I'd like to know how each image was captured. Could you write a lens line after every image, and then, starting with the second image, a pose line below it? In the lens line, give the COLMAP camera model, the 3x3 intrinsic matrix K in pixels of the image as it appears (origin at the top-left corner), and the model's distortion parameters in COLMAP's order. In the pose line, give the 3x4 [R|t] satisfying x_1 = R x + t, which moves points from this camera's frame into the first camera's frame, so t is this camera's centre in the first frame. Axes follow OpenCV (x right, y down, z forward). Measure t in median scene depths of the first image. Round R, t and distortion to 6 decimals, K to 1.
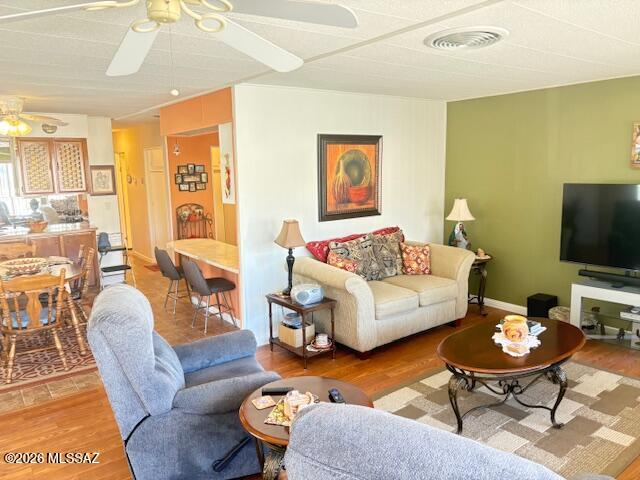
lens RADIAL K [[490.7, 0, 319.1], [0, 490.7, 239.4], [0, 0, 1]] dist [0.039447, -0.041647]
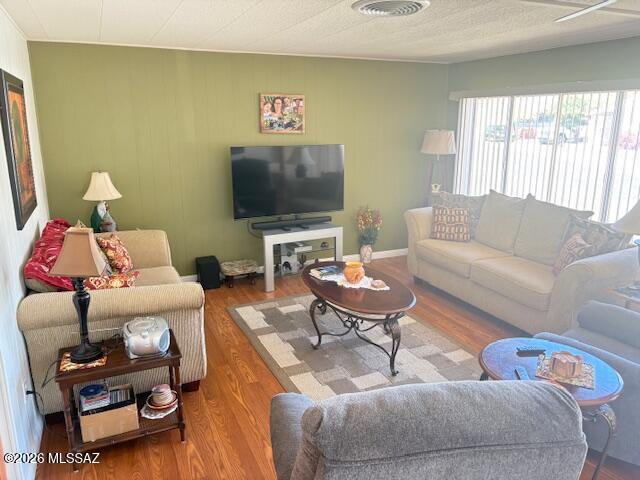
lens RADIAL K [[490.7, 0, 319.2], [0, 490.7, 241.4], [0, 0, 1]] dist [0.039447, -0.041647]
pose [[0.221343, -0.217335, 0.950670, -0.458540], [0.147812, 0.971064, 0.187582, -0.077863], [-0.963929, 0.099000, 0.247063, 0.516285]]
